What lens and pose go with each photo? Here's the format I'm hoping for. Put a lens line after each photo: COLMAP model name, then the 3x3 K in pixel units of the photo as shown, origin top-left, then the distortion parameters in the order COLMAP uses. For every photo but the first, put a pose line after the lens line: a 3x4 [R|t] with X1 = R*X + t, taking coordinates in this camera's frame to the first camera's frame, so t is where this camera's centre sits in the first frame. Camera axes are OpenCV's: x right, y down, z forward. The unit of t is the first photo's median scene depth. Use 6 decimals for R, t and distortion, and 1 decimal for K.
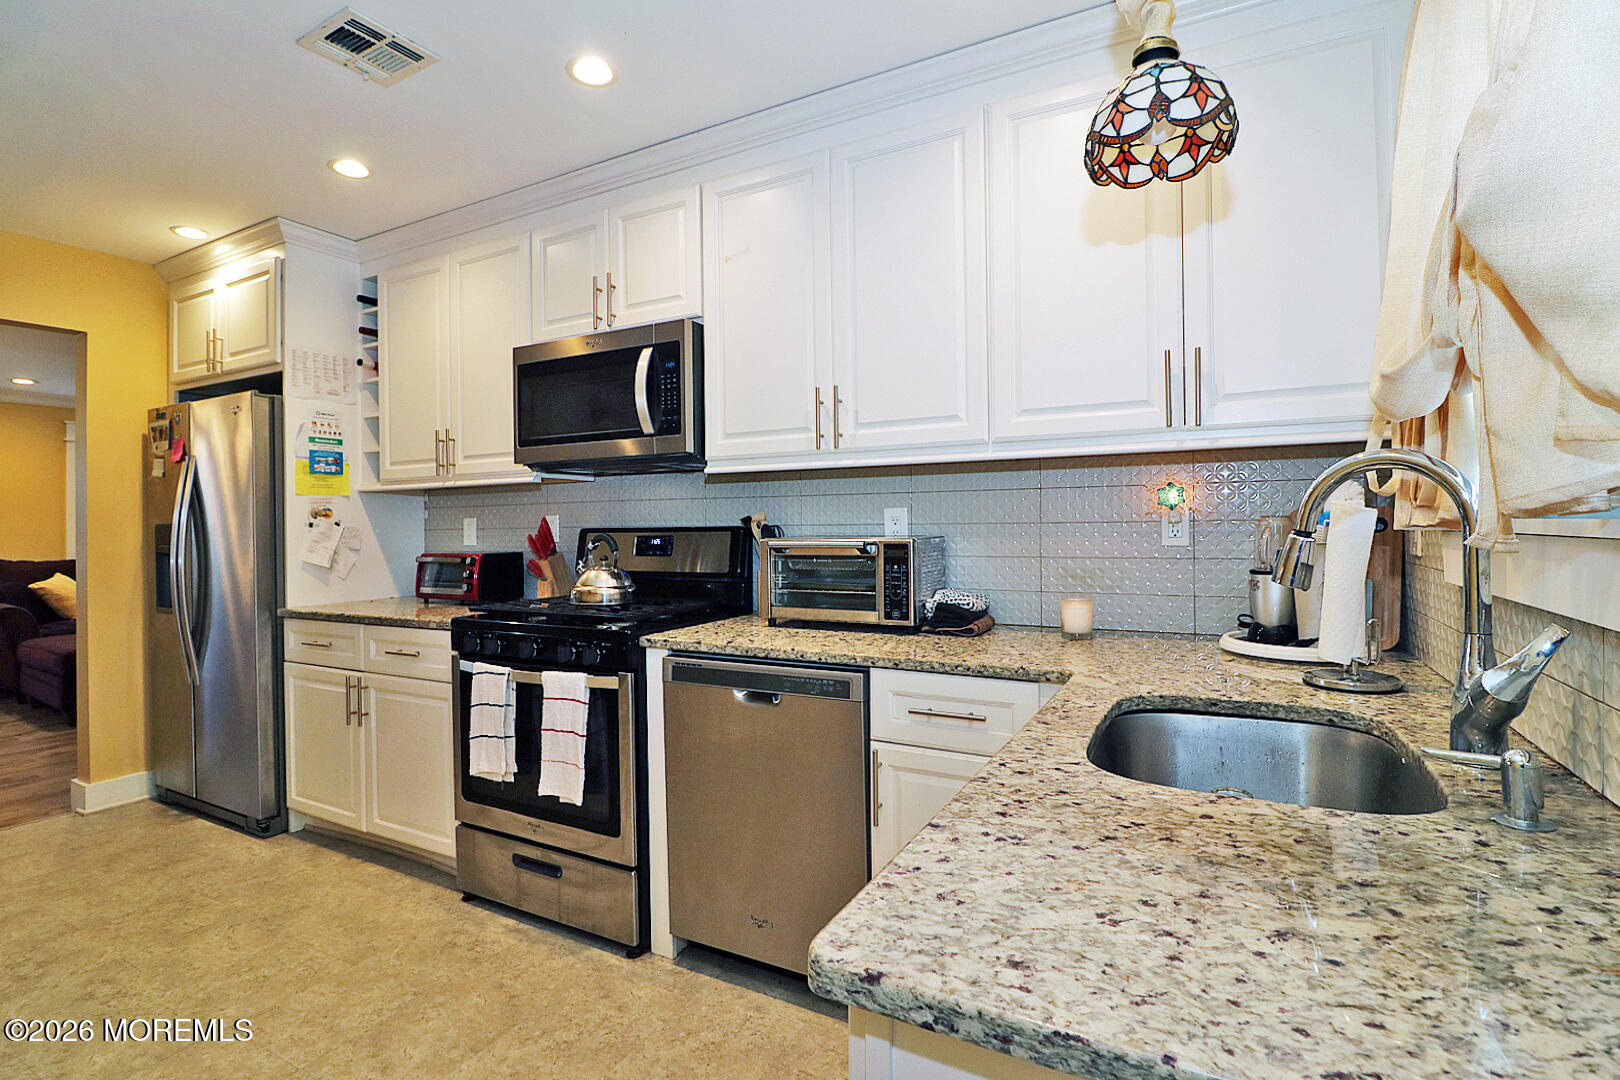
lens RADIAL K [[759.3, 0, 812.8], [0, 759.3, 525.4], [0, 0, 1]] dist [-0.000506, -0.013078]
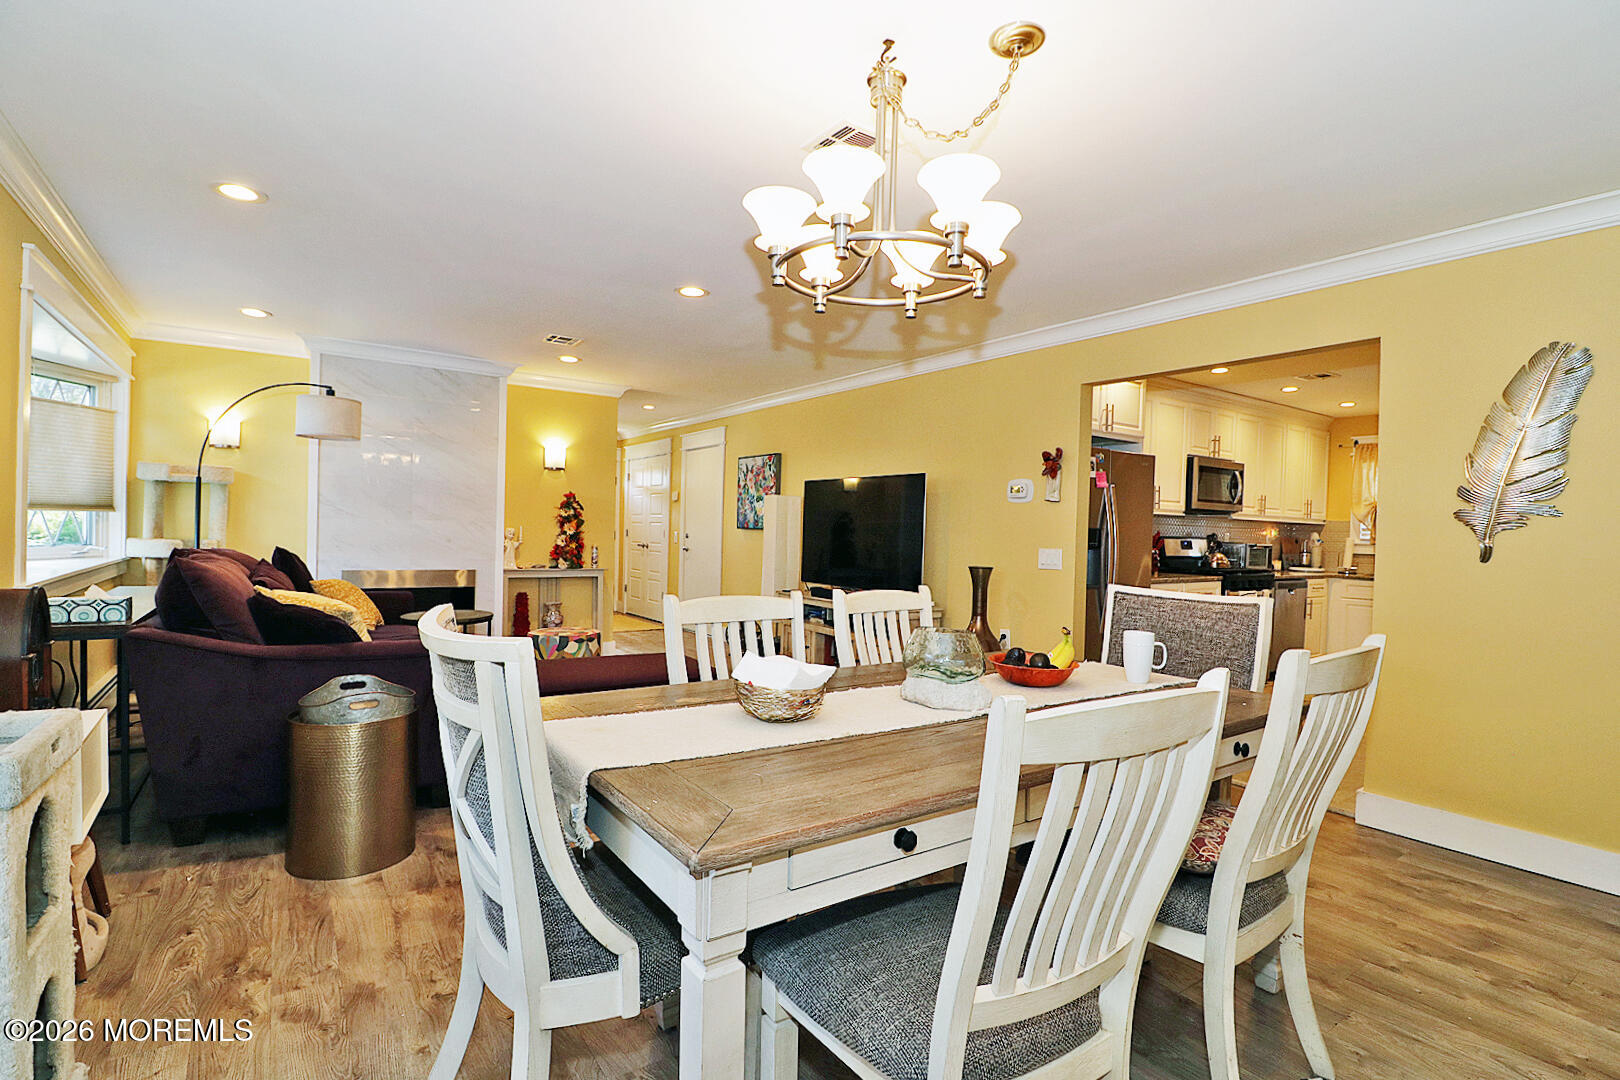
lens RADIAL K [[771.5, 0, 810.6], [0, 771.5, 537.0], [0, 0, 1]] dist [0.000269, -0.013181]
pose [[0.457144, 0.013329, 0.889293, -2.678046], [-0.035295, 0.999372, 0.003165, 0.033746], [-0.888692, -0.032835, 0.457327, 0.873910]]
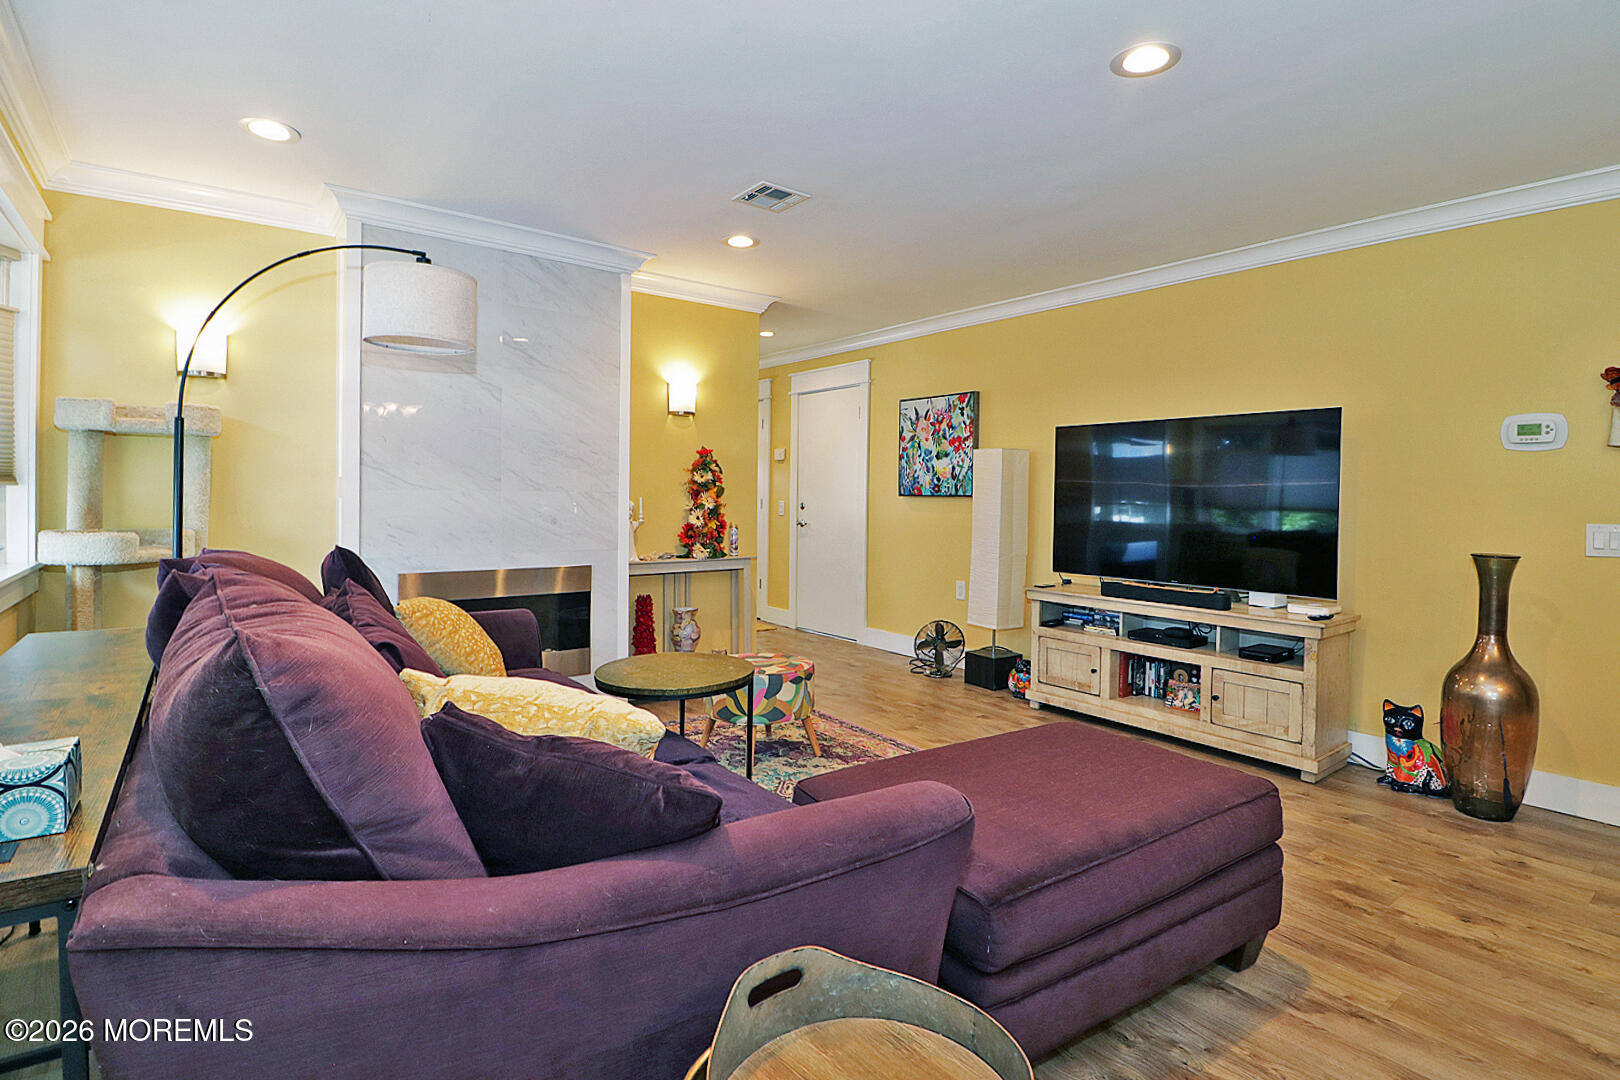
lens RADIAL K [[797.8, 0, 808.9], [0, 797.8, 502.5], [0, 0, 1]] dist [0.003743, -0.017457]
pose [[0.410495, 0.005401, 0.911847, -2.379827], [-0.020420, 0.999786, 0.003271, 0.036280], [-0.911634, -0.019962, 0.410518, 1.677628]]
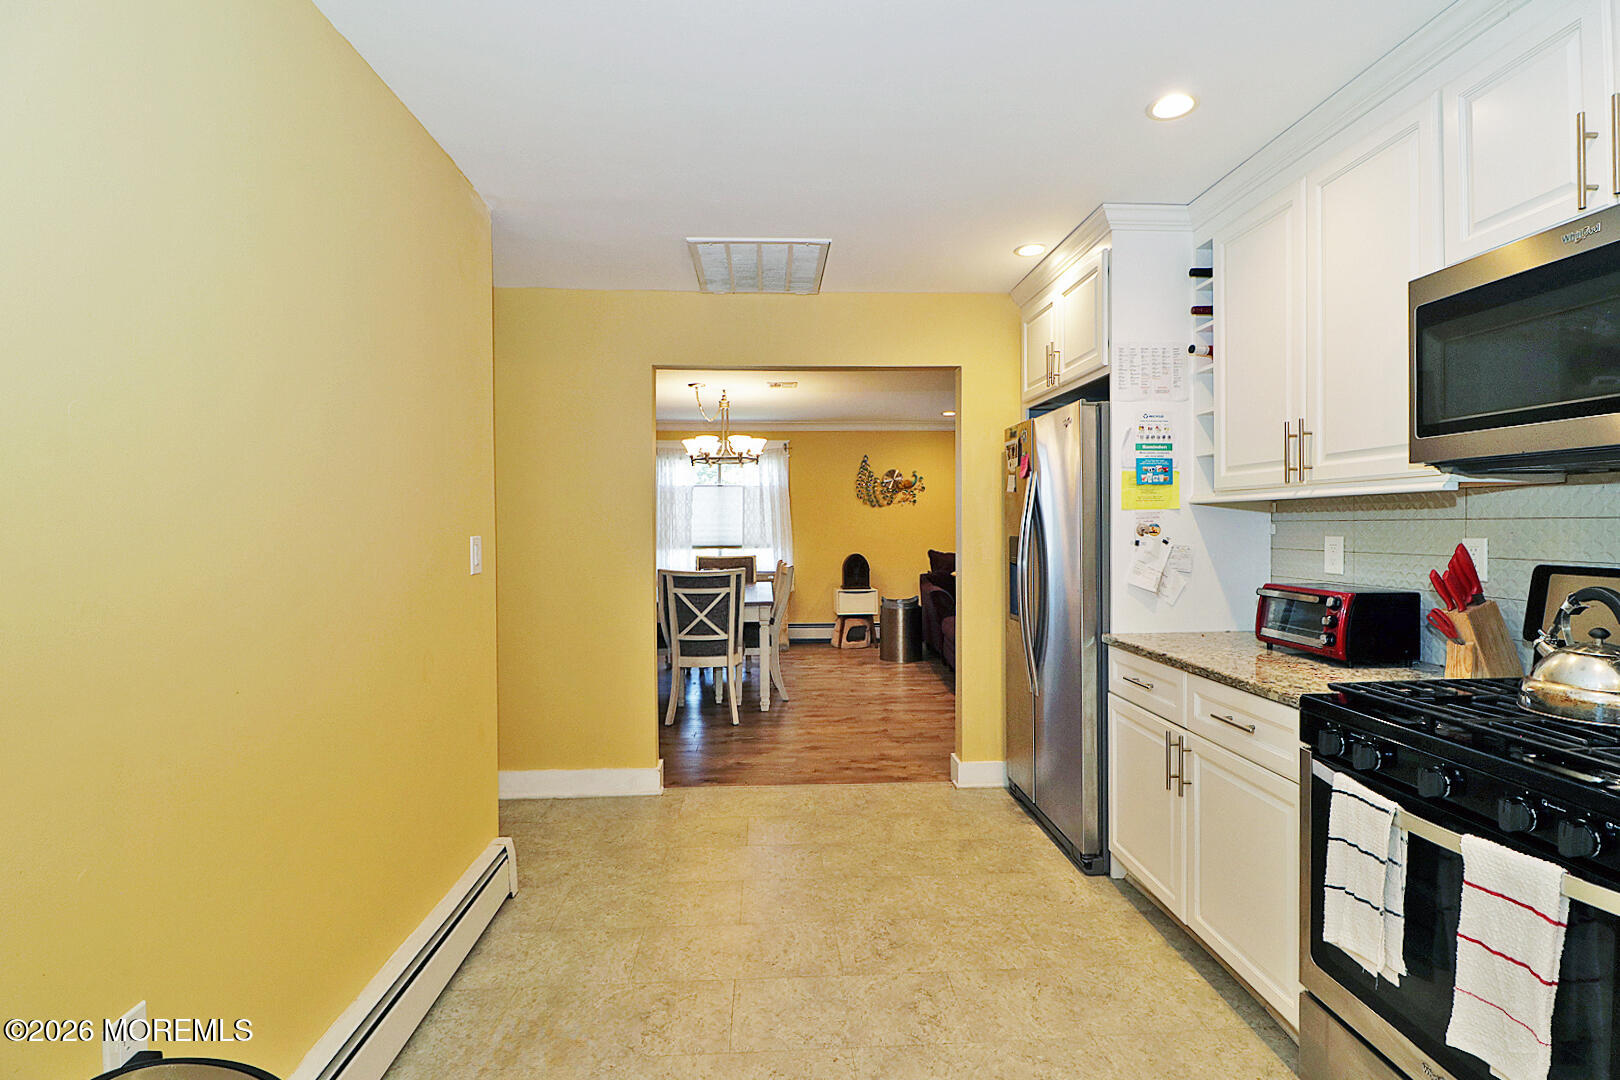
lens RADIAL K [[771.5, 0, 810.6], [0, 771.5, 537.0], [0, 0, 1]] dist [0.000269, -0.013181]
pose [[0.519847, 0.021687, -0.853984, -0.092105], [0.003052, 0.999624, 0.027243, -0.034851], [0.854254, -0.016769, 0.519585, 0.209691]]
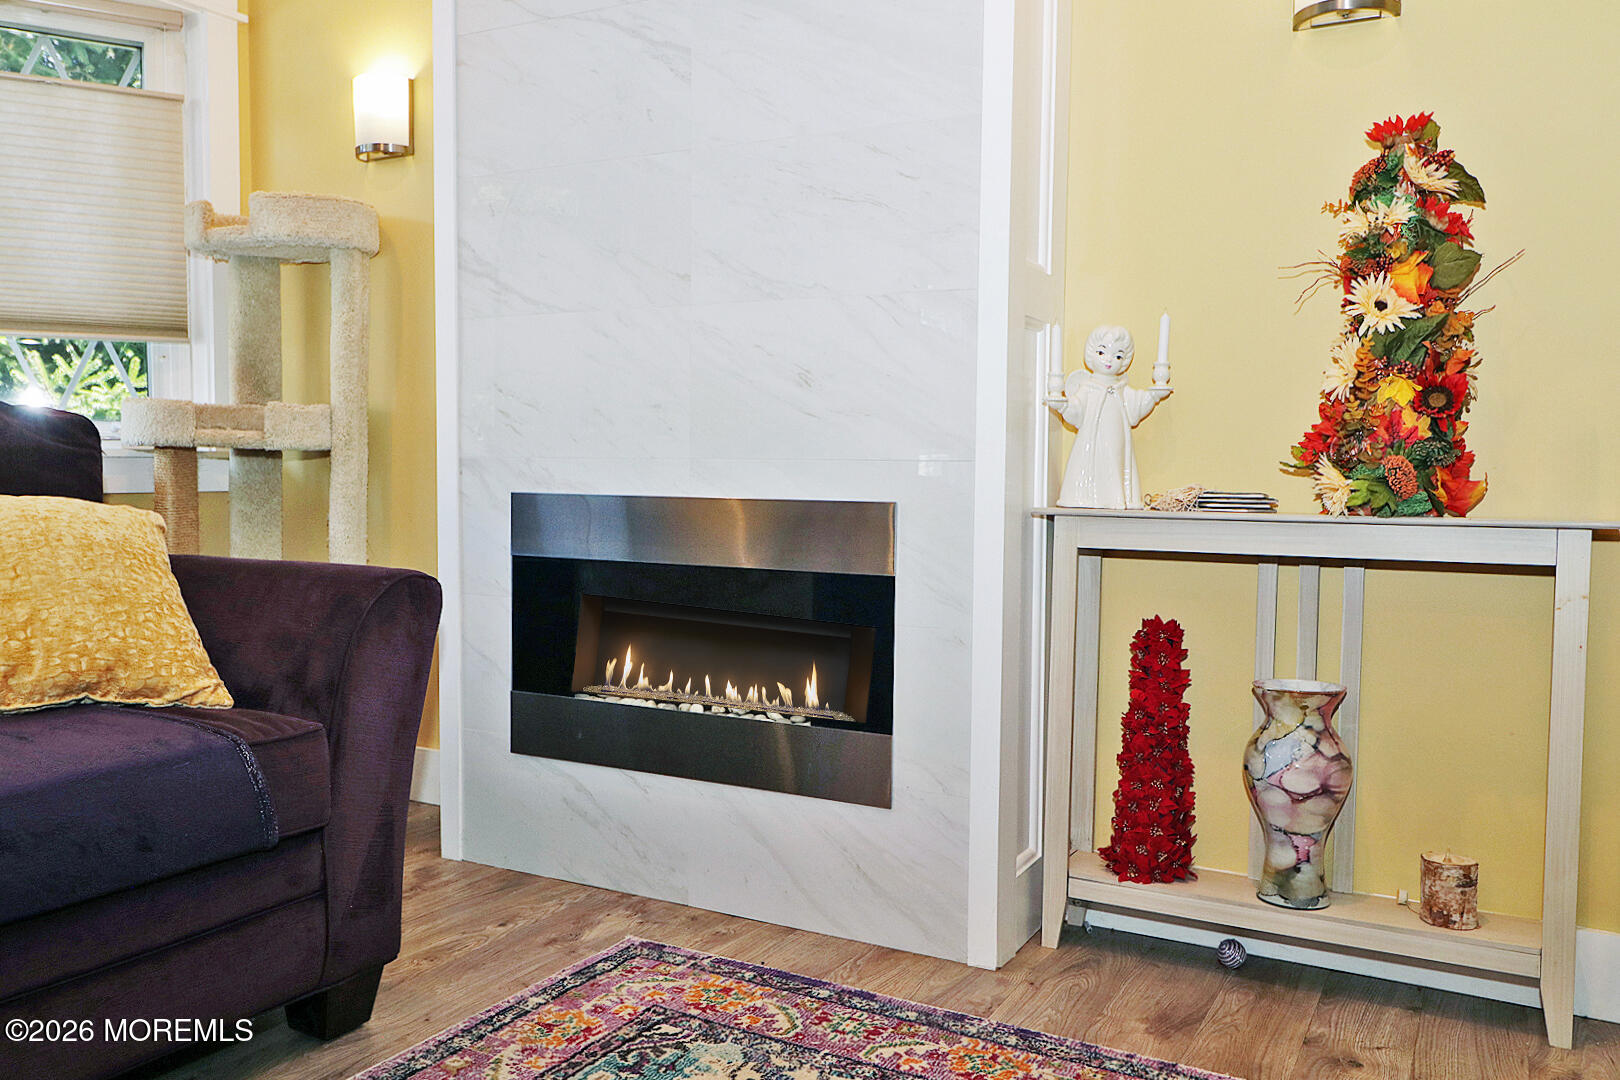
lens RADIAL K [[1288.3, 0, 810.0], [0, 1288.3, 540.0], [0, 0, 1]] dist [0.014718, 0.005436]
pose [[0.999808, 0.019007, -0.004731, -1.318000], [-0.018668, 0.997800, 0.063606, 0.130990], [0.005929, -0.063506, 0.997964, 1.803604]]
